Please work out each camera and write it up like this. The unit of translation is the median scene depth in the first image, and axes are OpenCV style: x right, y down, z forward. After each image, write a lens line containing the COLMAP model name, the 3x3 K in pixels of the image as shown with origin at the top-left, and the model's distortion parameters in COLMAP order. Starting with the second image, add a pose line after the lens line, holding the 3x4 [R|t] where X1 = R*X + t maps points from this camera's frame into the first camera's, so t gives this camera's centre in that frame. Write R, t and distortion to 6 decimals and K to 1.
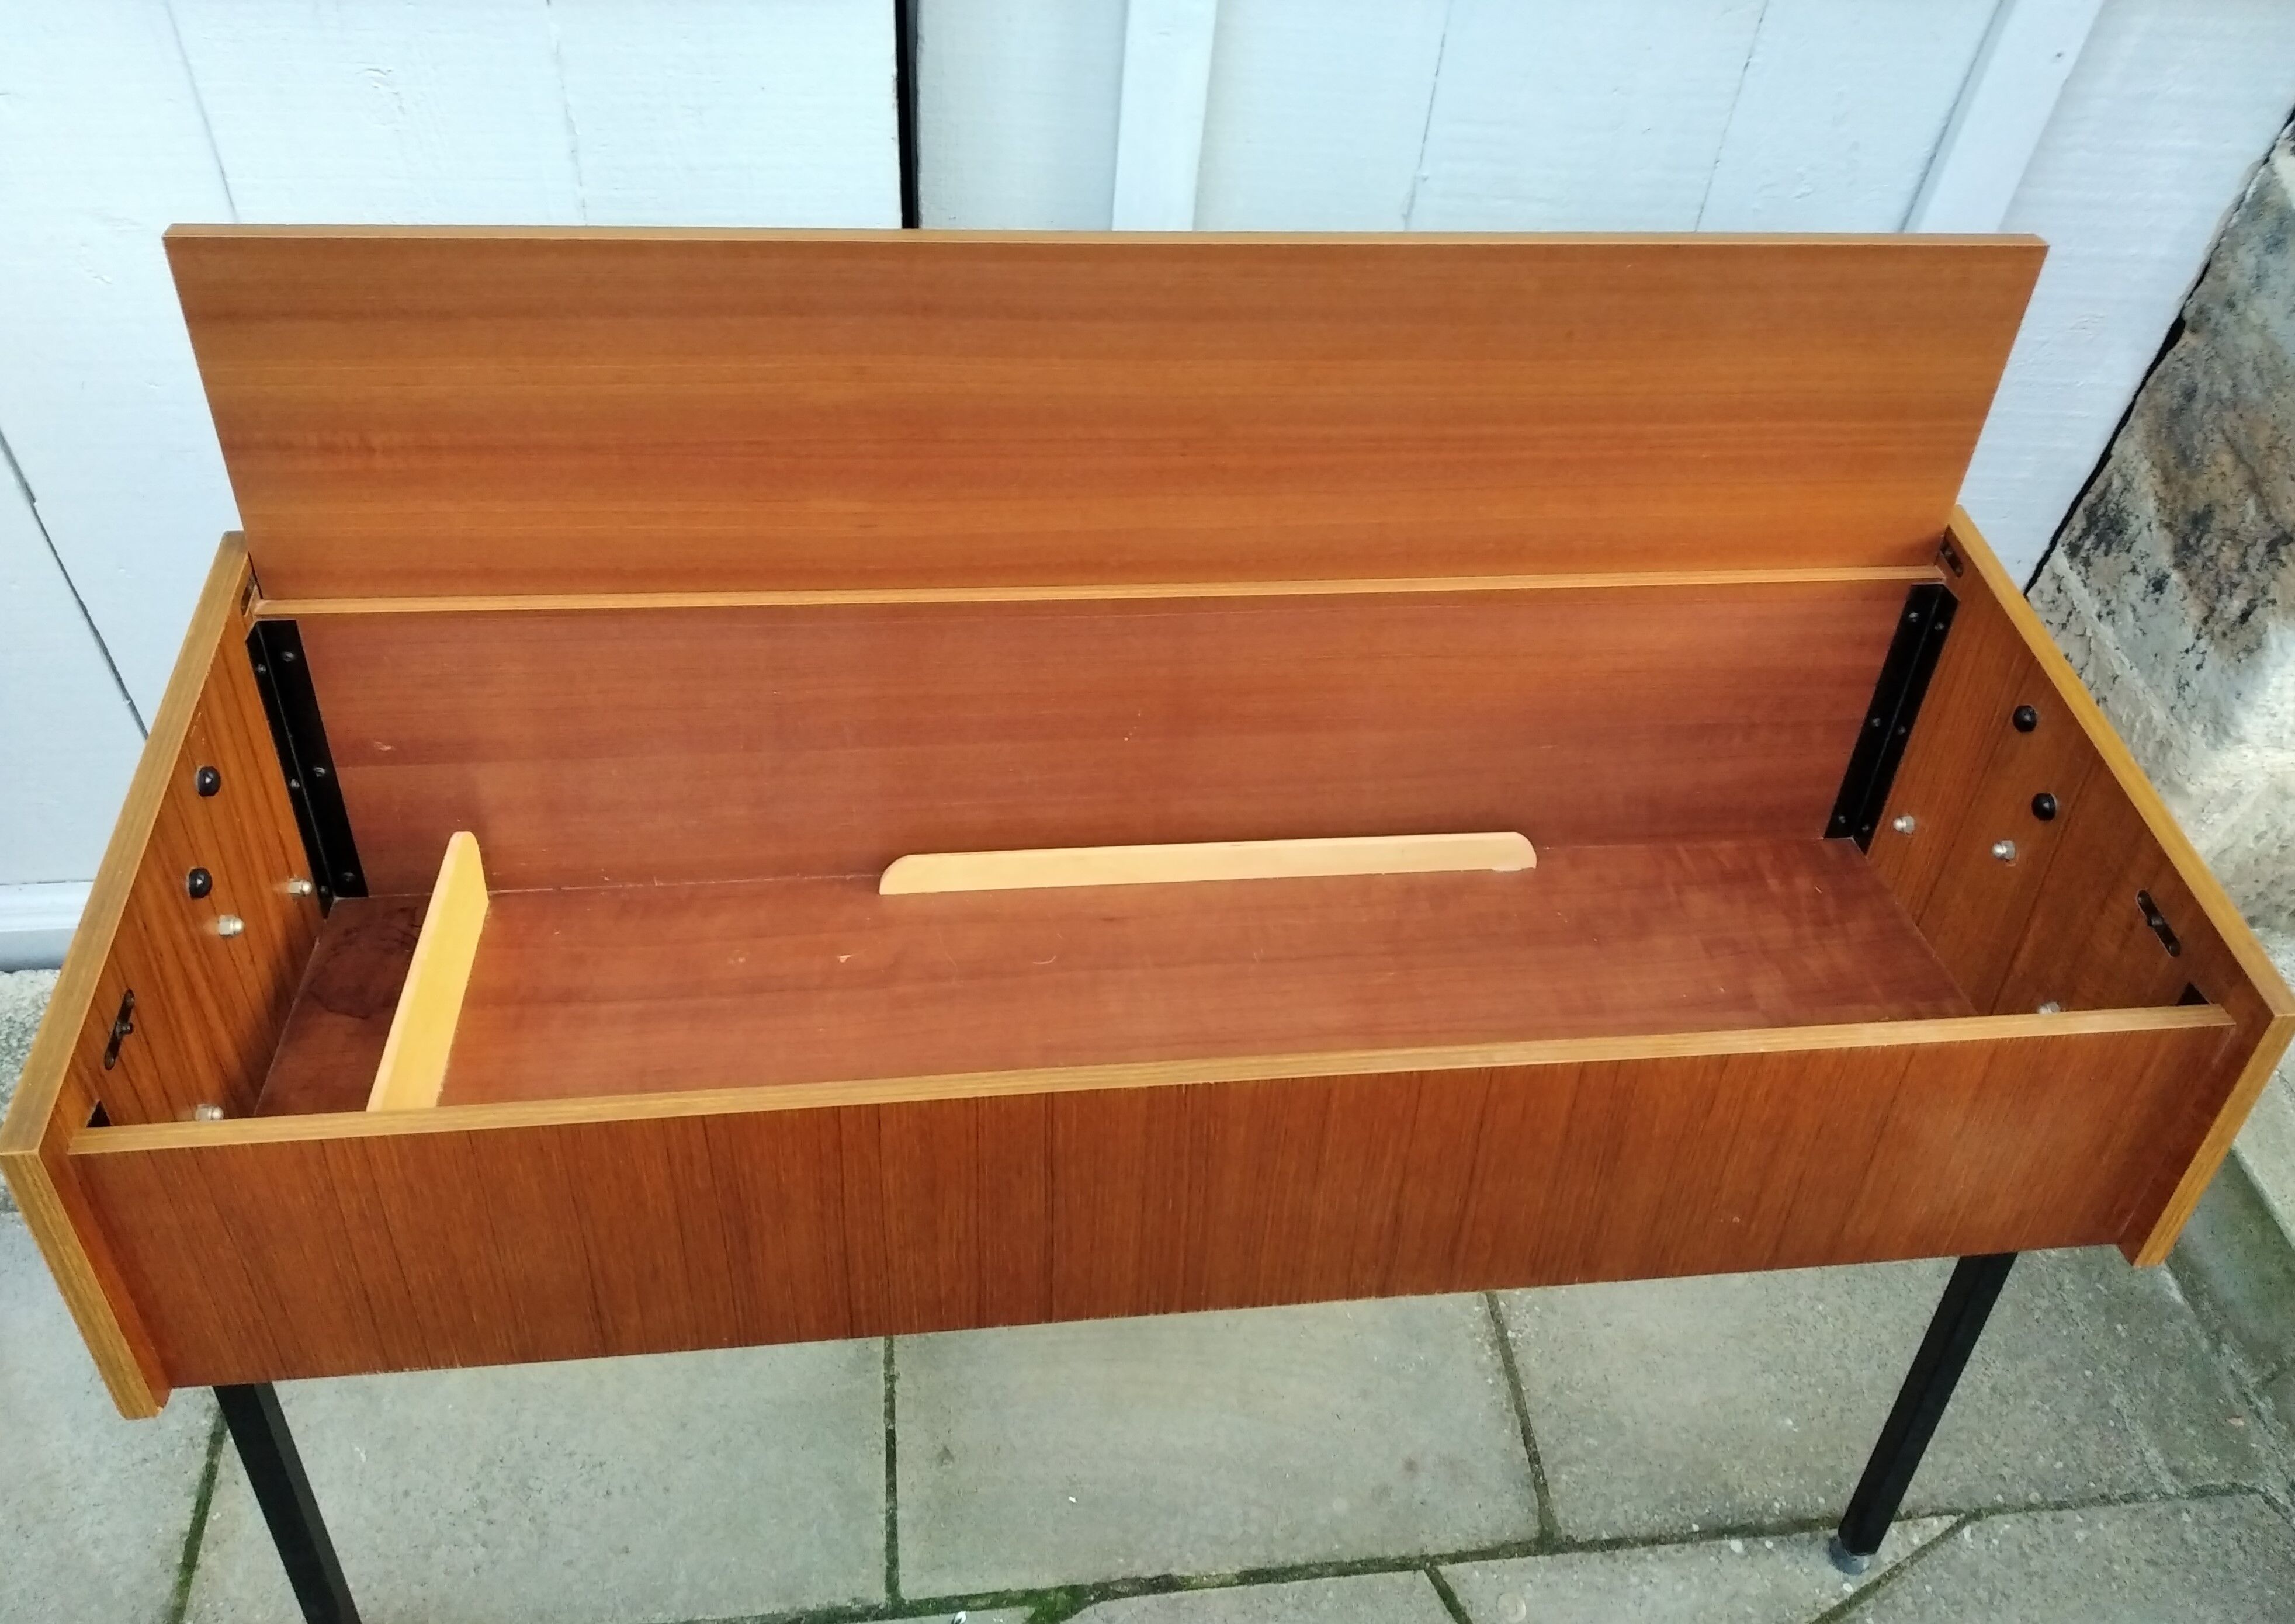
lens RADIAL K [[1873.6, 0, 1139.2], [0, 1873.6, 811.2], [0, 0, 1]] dist [-0.016237, 0.032903]
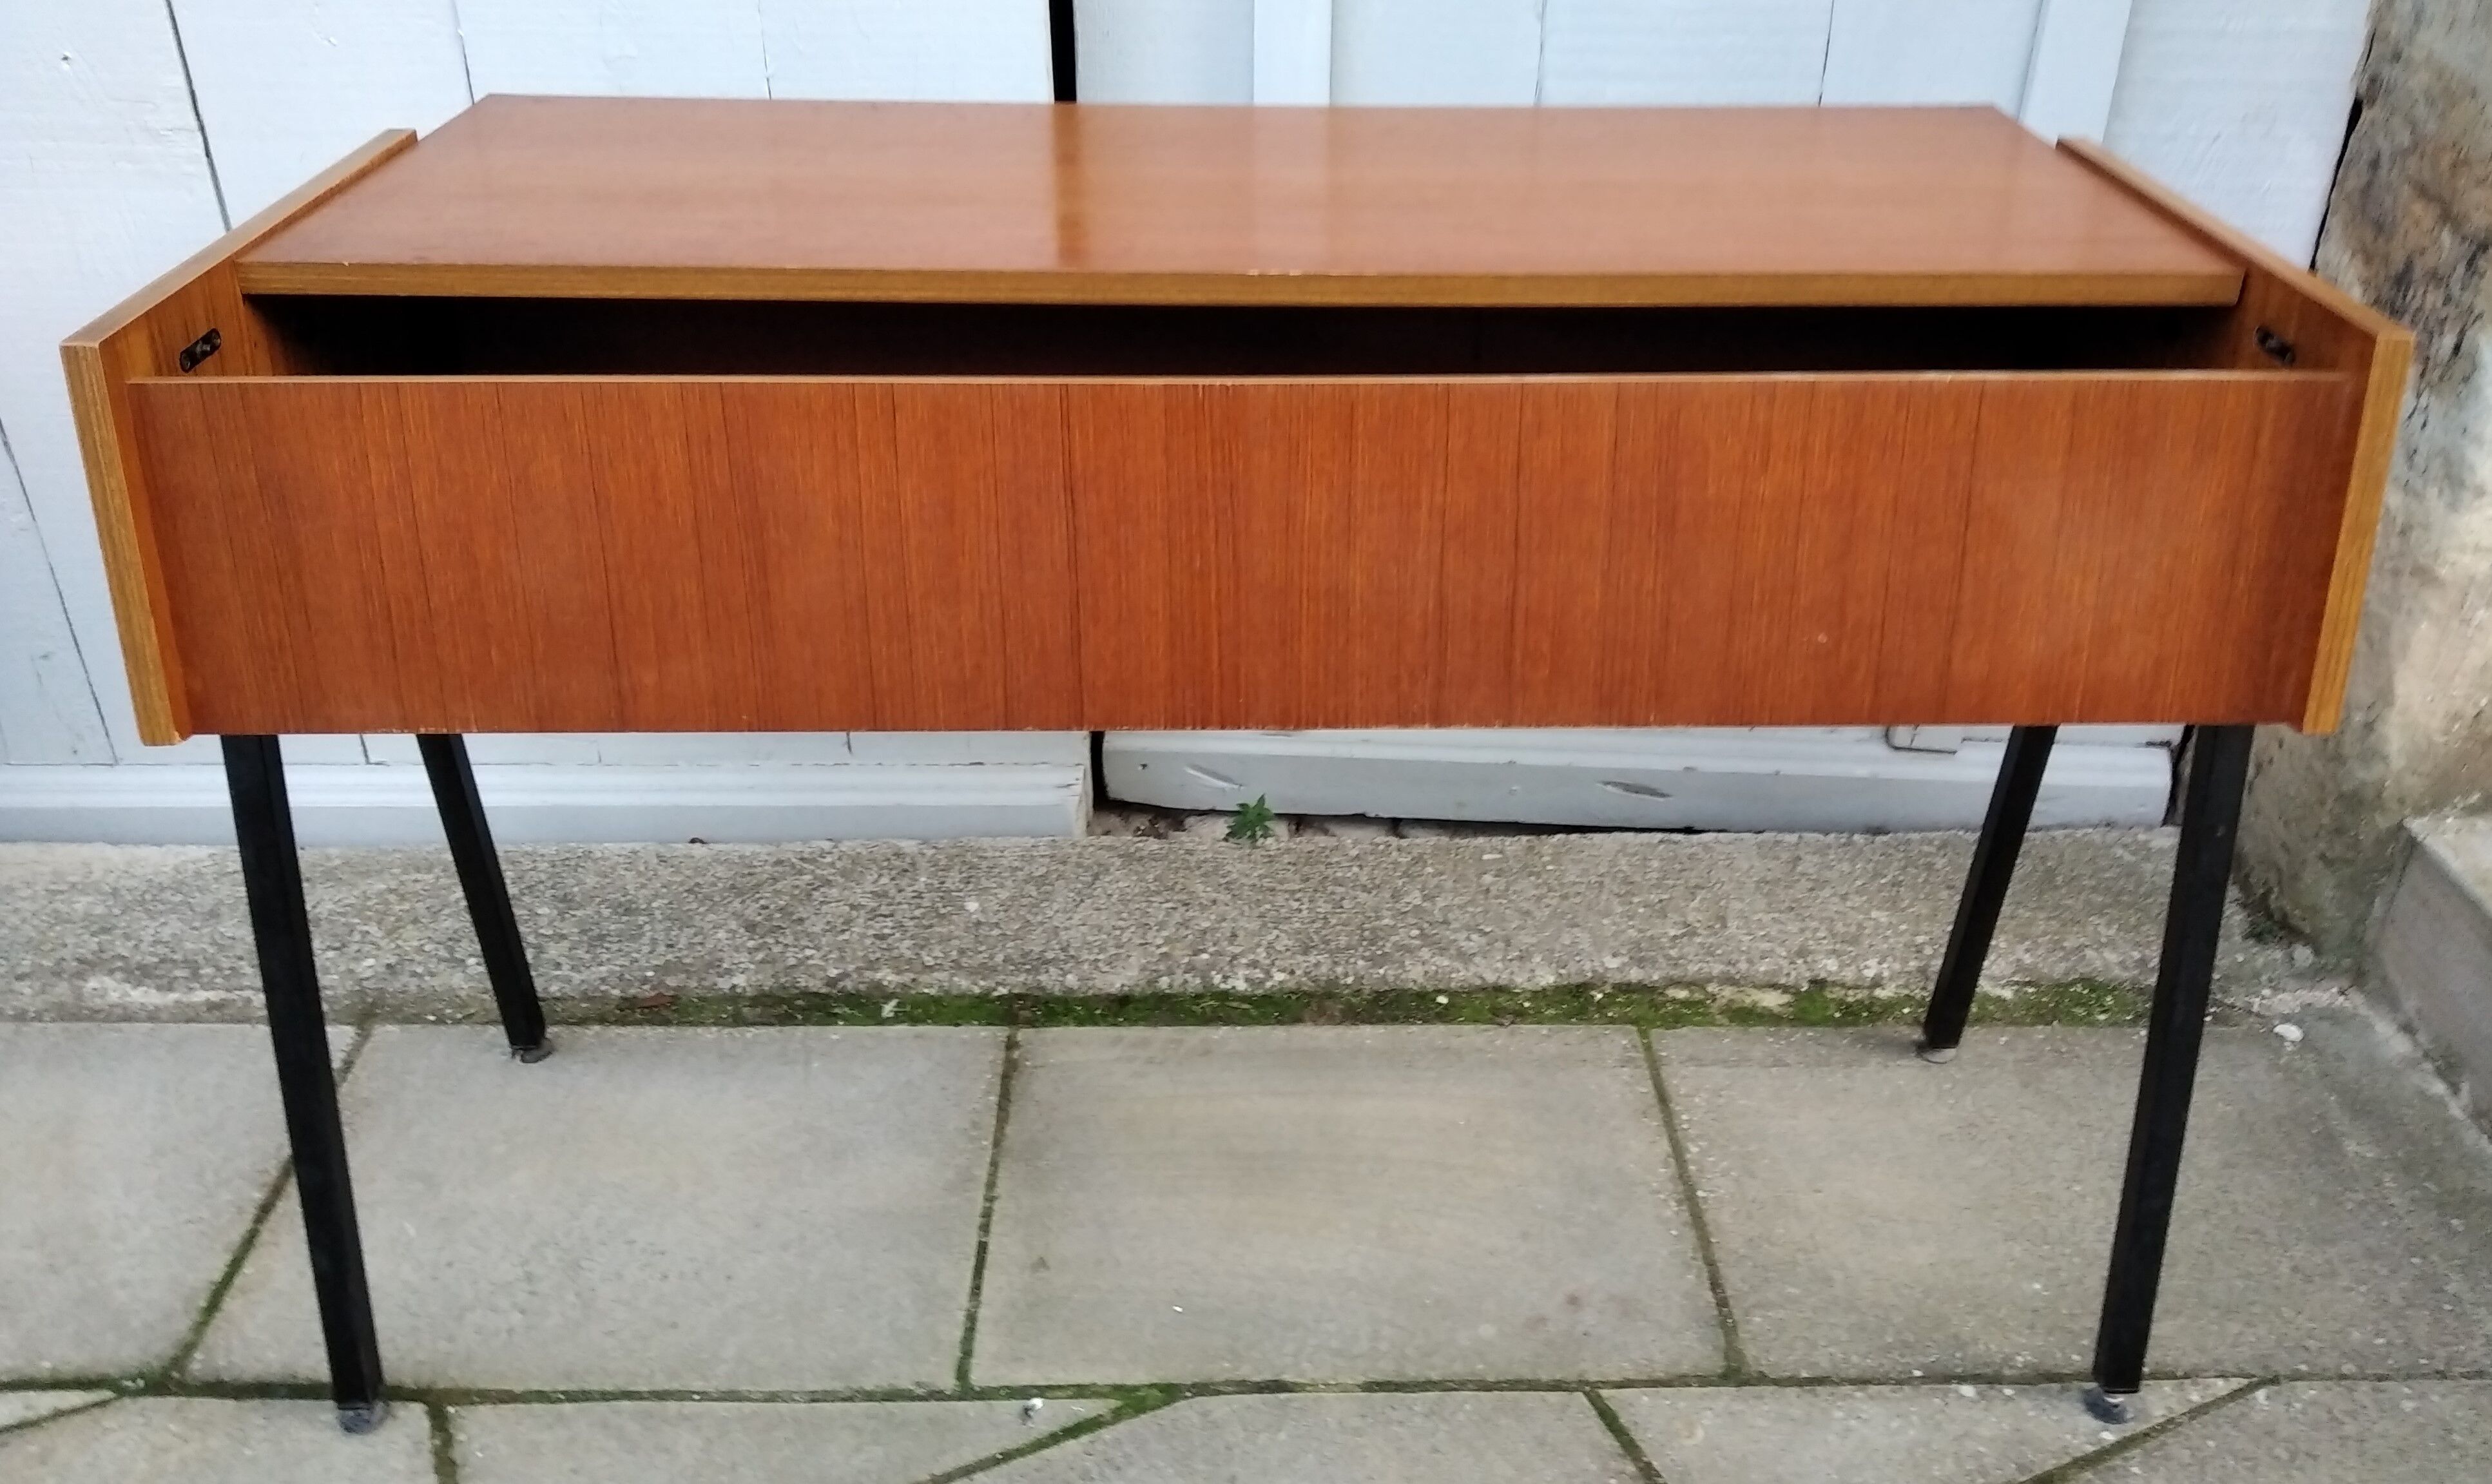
lens RADIAL K [[2075.9, 0, 1253.0], [0, 2075.9, 817.5], [0, 0, 1]] dist [0.034497, -0.063726]
pose [[0.993526, -0.000201, -0.113607, 0.110690], [-0.032268, 0.958314, -0.283889, 0.425698], [0.108928, 0.285717, 0.952103, 0.012645]]
